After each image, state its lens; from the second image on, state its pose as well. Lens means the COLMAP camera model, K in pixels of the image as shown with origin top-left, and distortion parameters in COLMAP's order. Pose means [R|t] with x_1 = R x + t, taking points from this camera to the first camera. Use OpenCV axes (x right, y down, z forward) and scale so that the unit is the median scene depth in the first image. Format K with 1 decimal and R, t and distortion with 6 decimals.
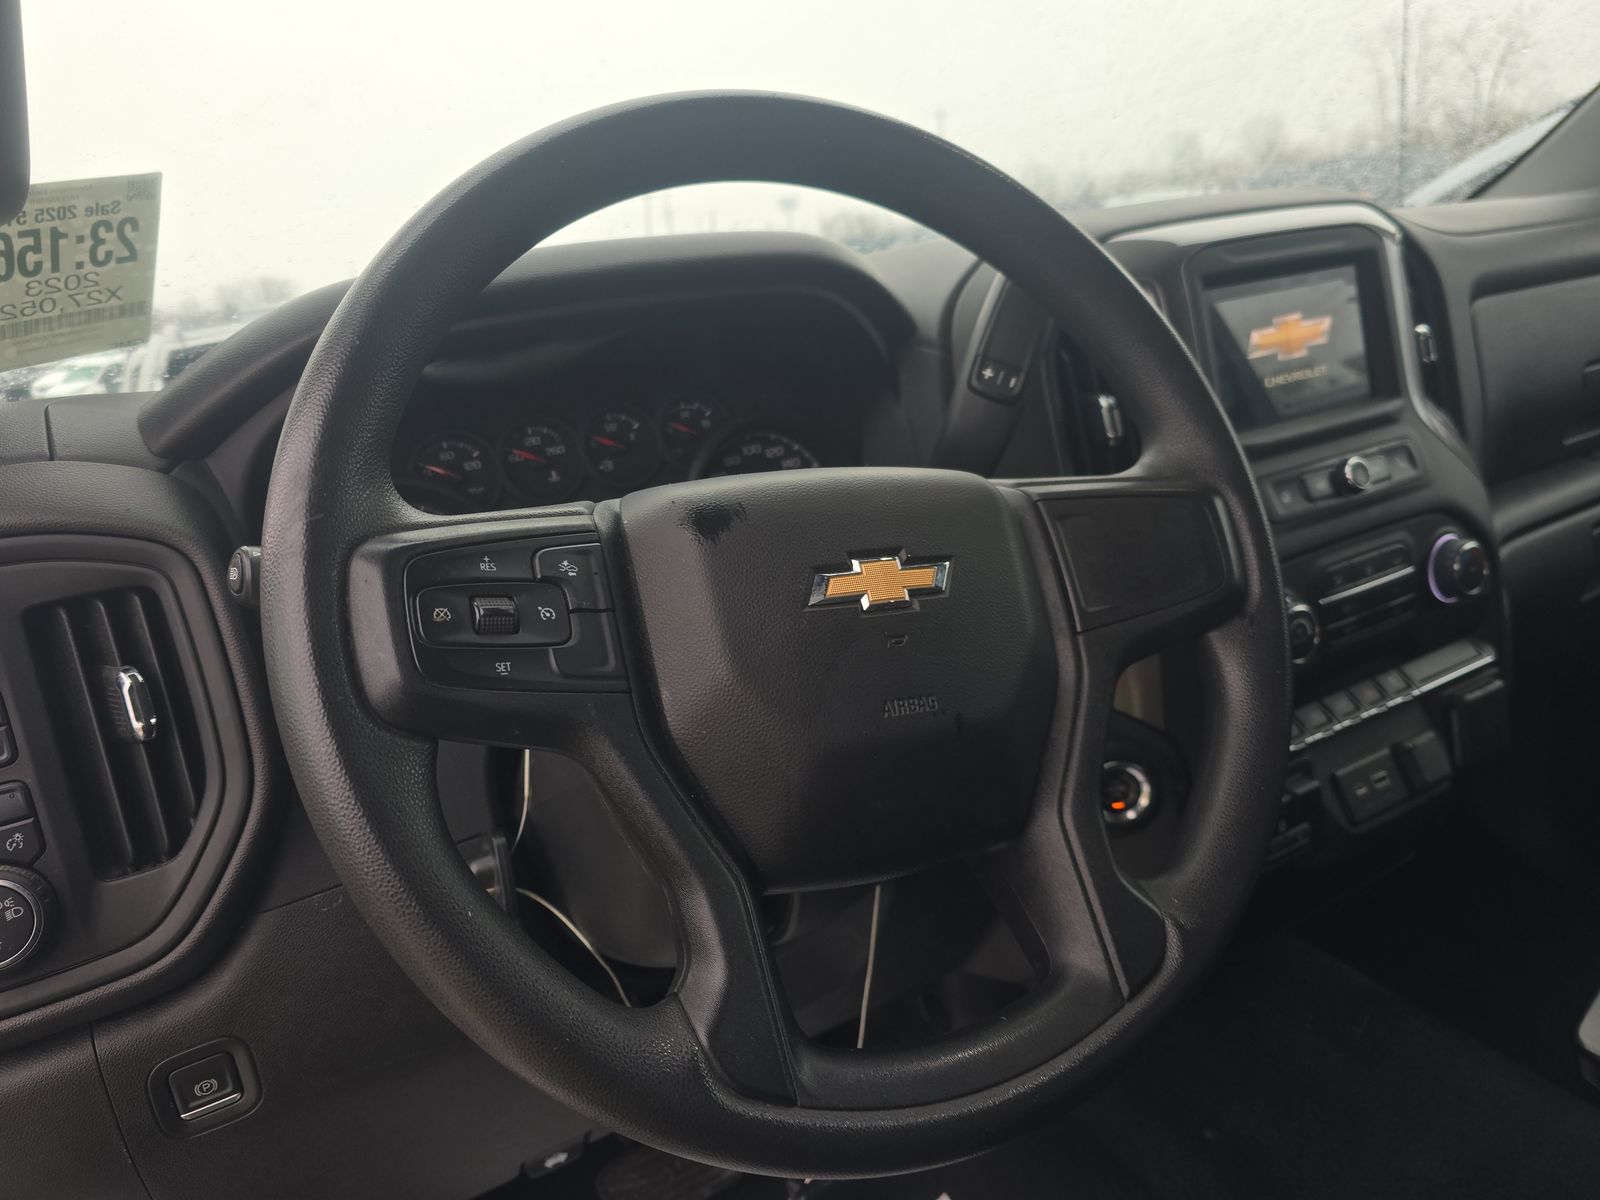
lens RADIAL K [[1048.4, 0, 800.0], [0, 1048.4, 600.0], [0, 0, 1]] dist [0.061049, -0.049851]
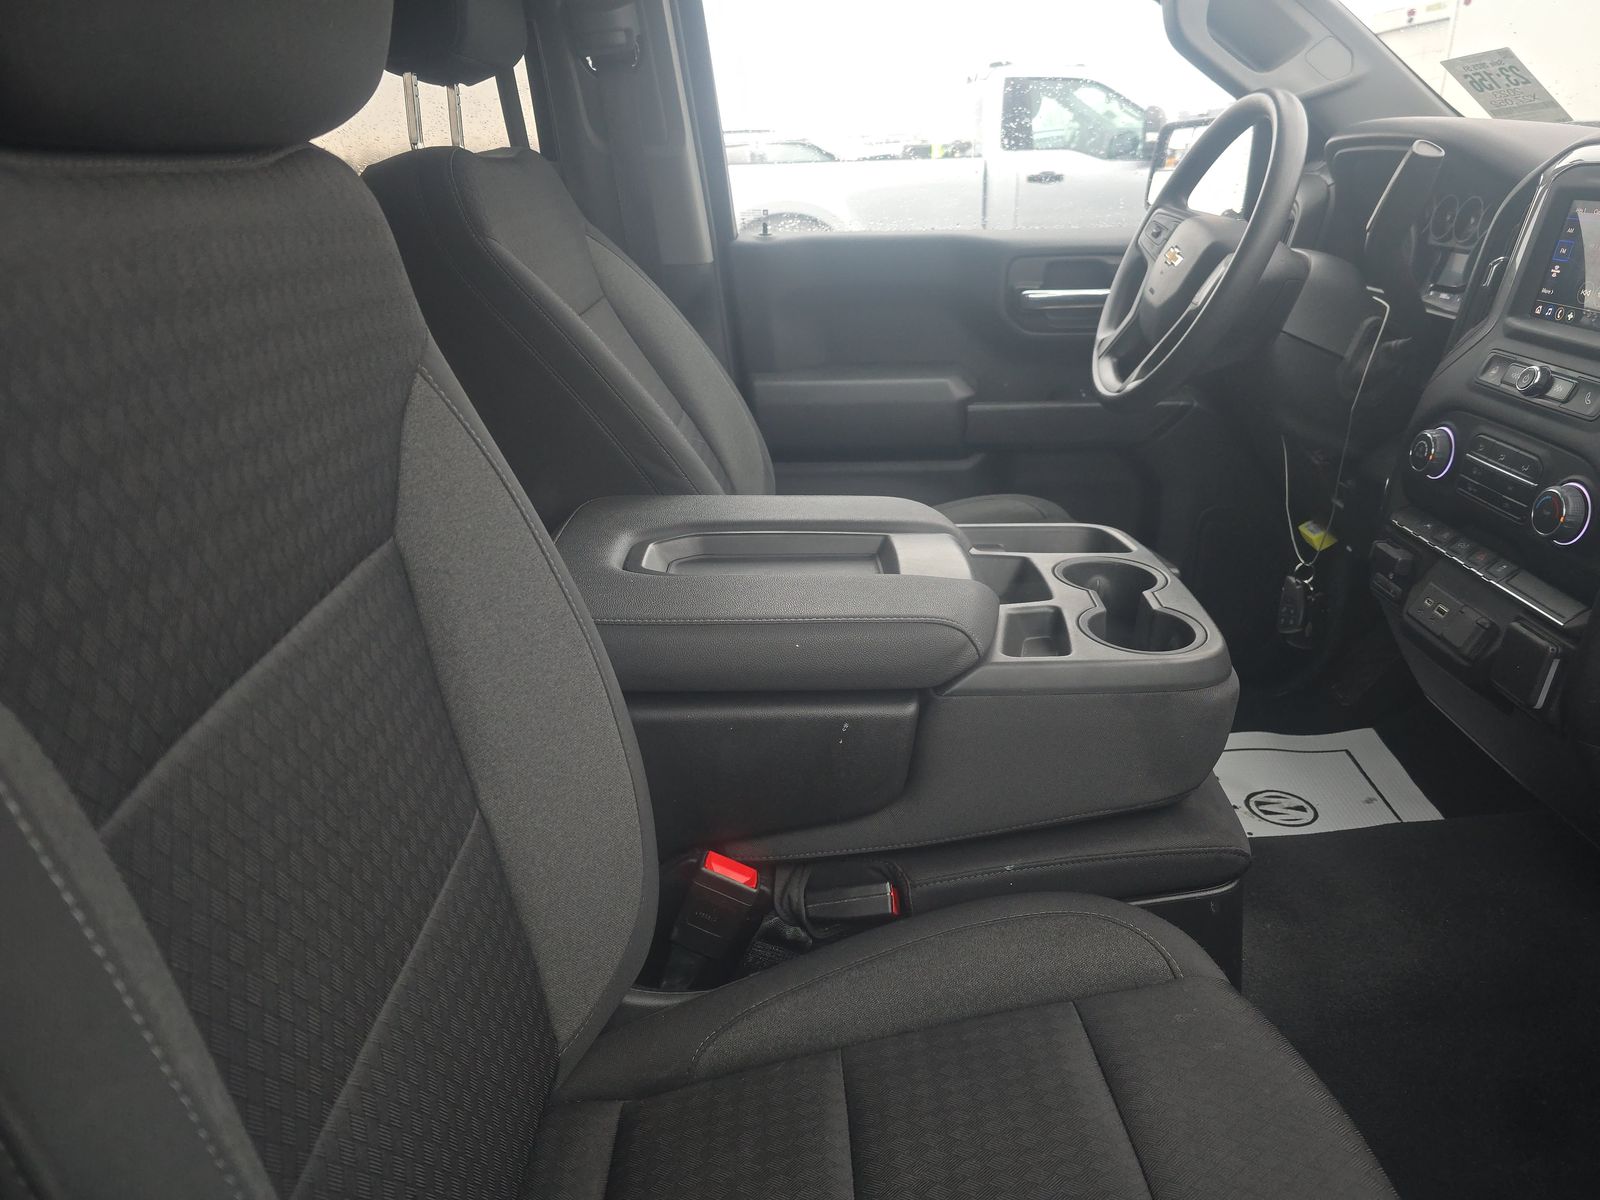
lens RADIAL K [[1048.4, 0, 800.0], [0, 1048.4, 600.0], [0, 0, 1]] dist [0.061049, -0.049851]
pose [[-0.484253, 0.476928, -0.733511, 1.949808], [-0.119529, 0.794445, 0.595458, -0.546078], [0.866725, 0.376028, -0.327705, 0.771007]]
